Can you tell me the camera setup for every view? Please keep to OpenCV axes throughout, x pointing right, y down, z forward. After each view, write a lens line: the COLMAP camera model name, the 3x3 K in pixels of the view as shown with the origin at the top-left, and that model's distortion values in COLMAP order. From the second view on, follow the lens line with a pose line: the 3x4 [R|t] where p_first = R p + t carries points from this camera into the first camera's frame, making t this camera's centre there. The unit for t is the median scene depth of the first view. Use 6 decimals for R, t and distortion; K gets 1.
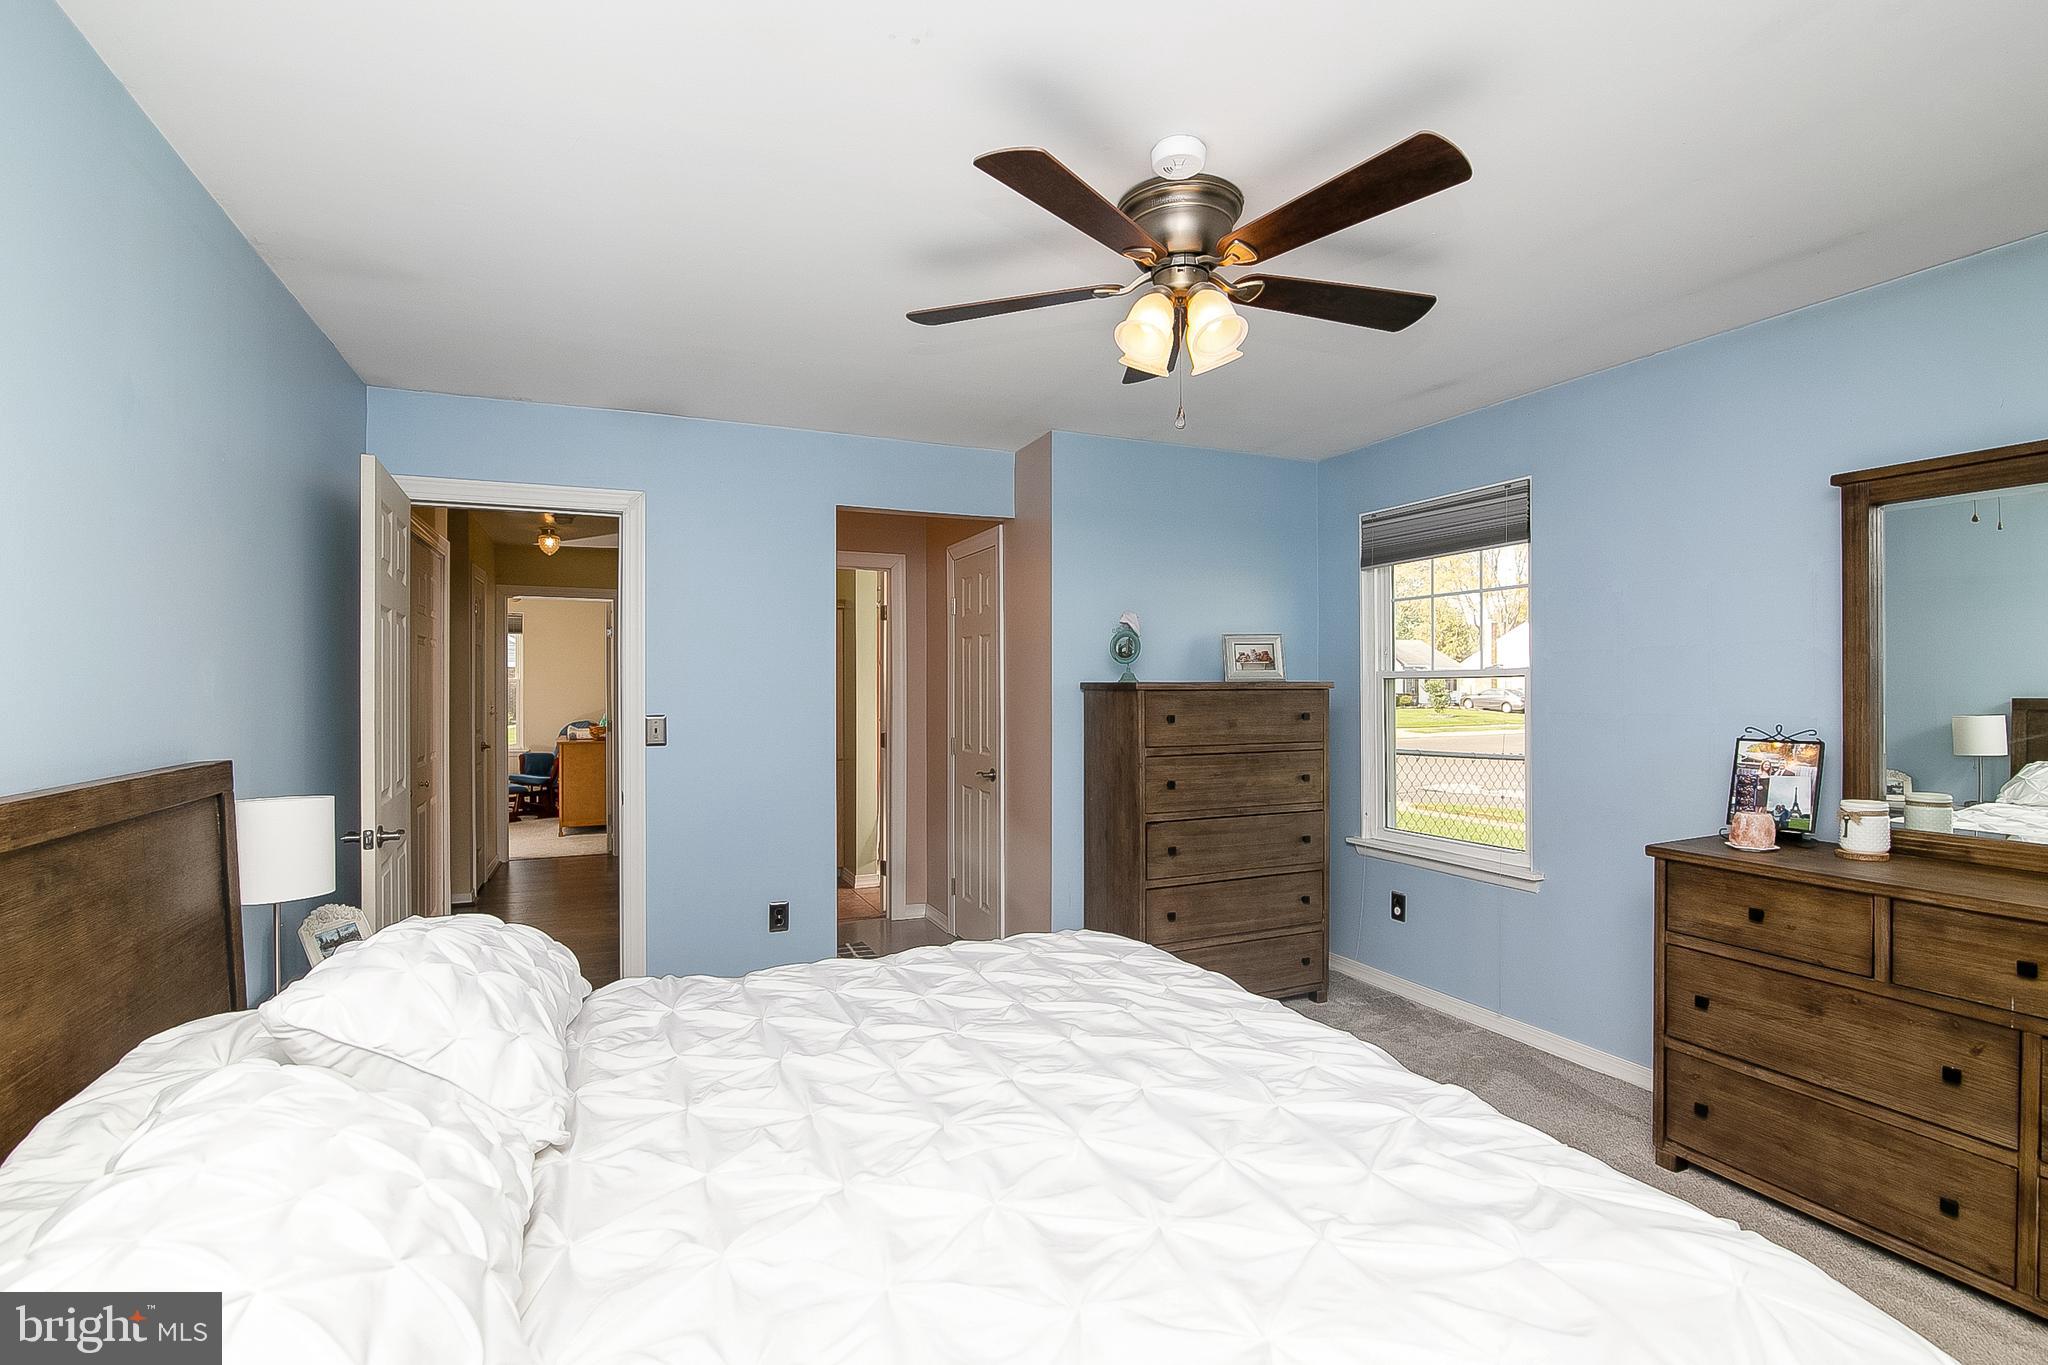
lens RADIAL K [[954.8, 0, 1024.0], [0, 954.8, 682.5], [0, 0, 1]] dist [-0.018601, 0.000200]
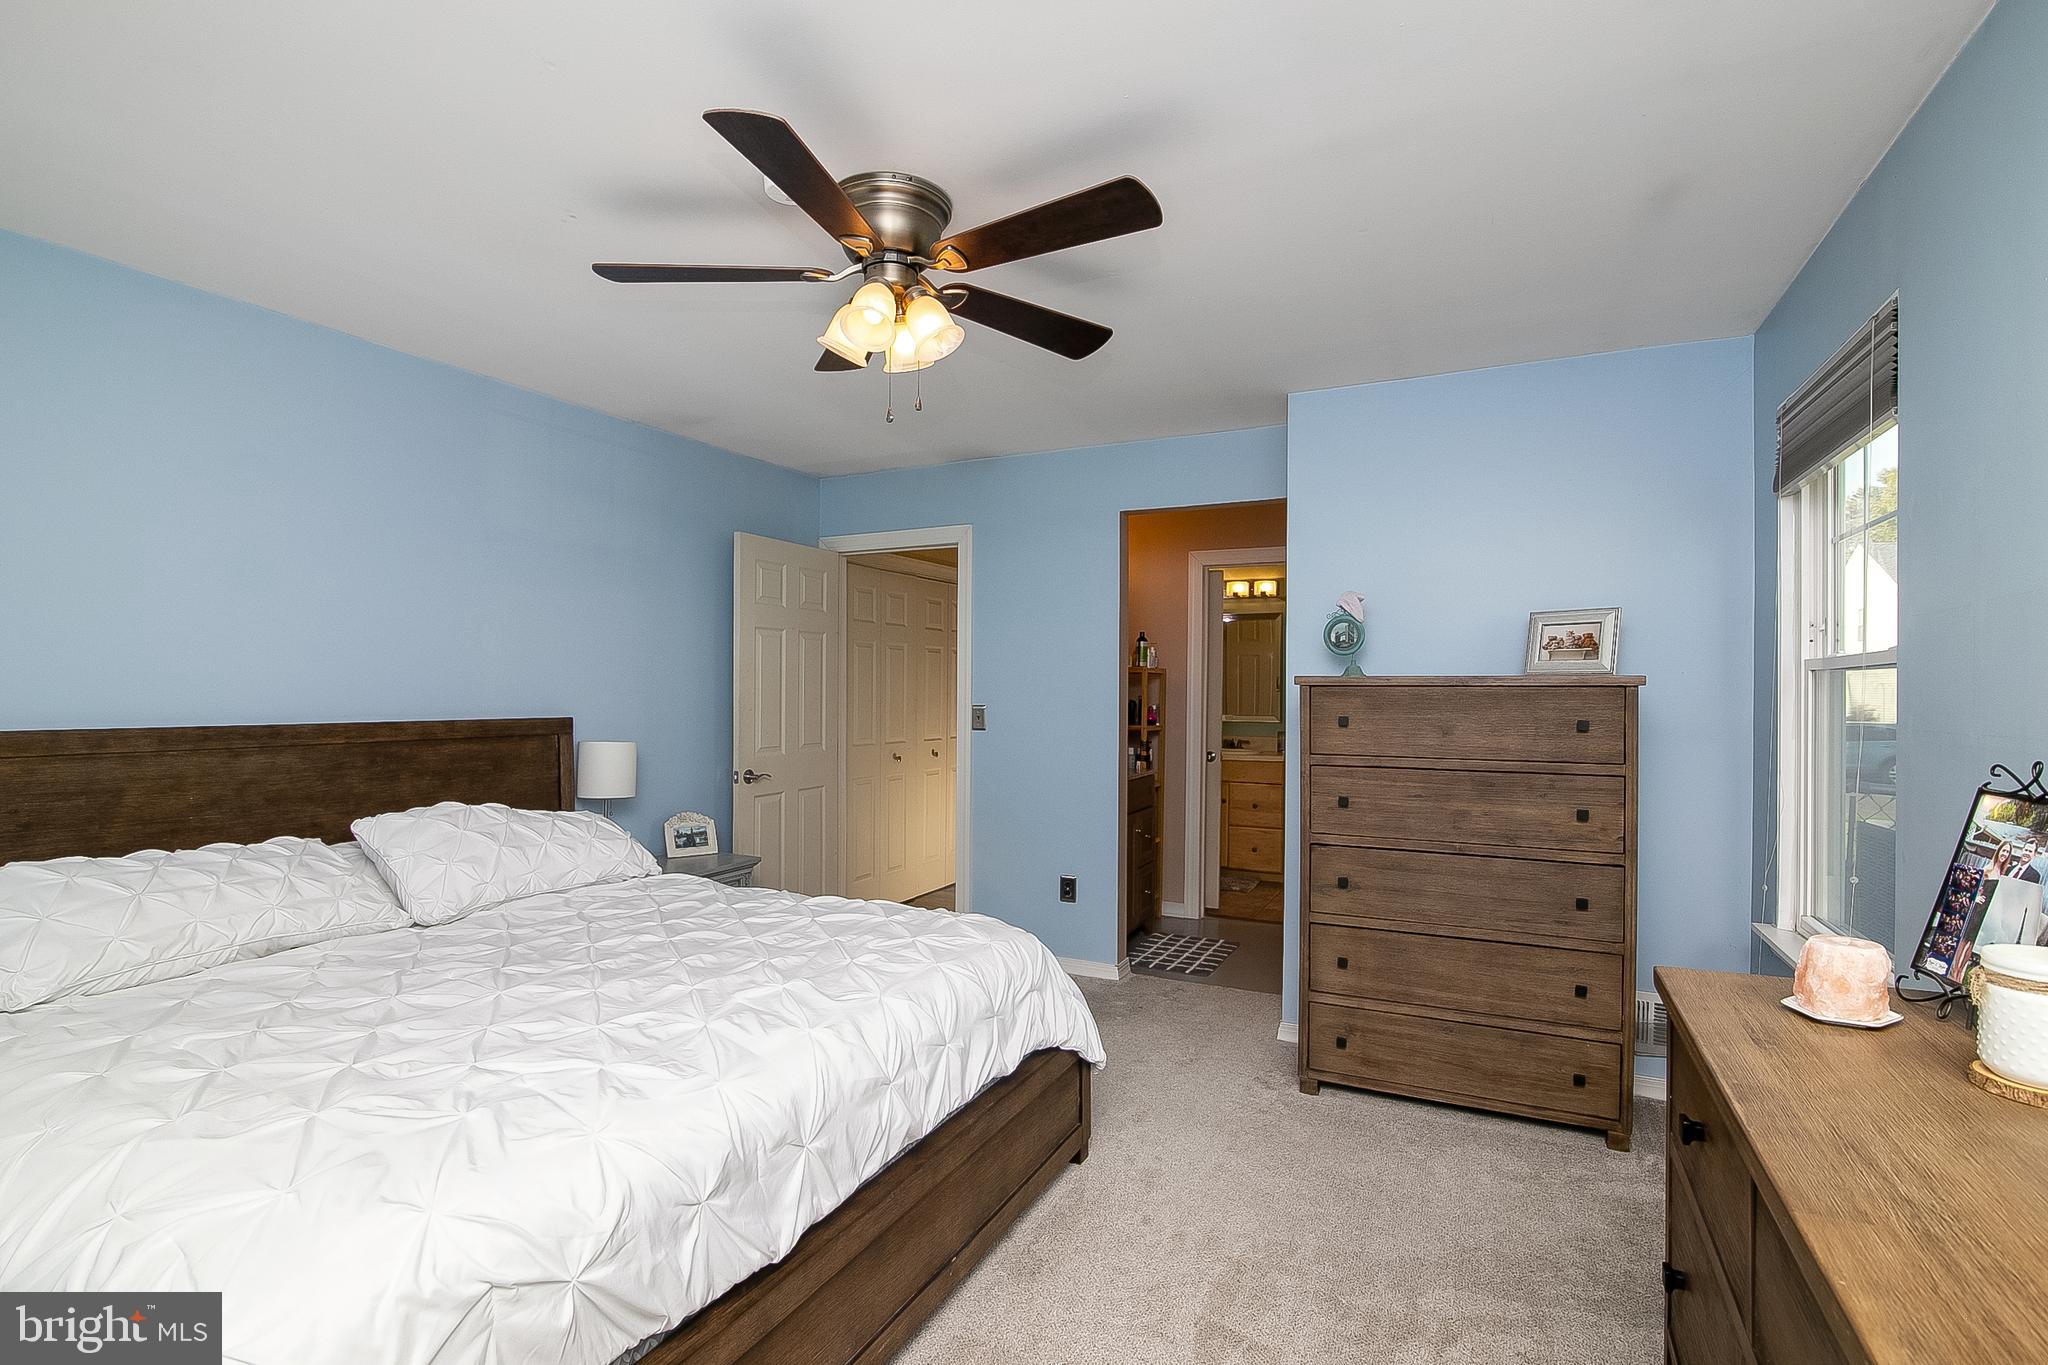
lens RADIAL K [[946.2, 0, 1024.0], [0, 946.2, 682.5], [0, 0, 1]] dist [-0.019813, -0.000318]
pose [[0.637936, 0.000517, -0.770089, 0.578484], [-0.005036, 0.999981, -0.003500, 0.008935], [0.770073, 0.006111, 0.637927, 0.261527]]
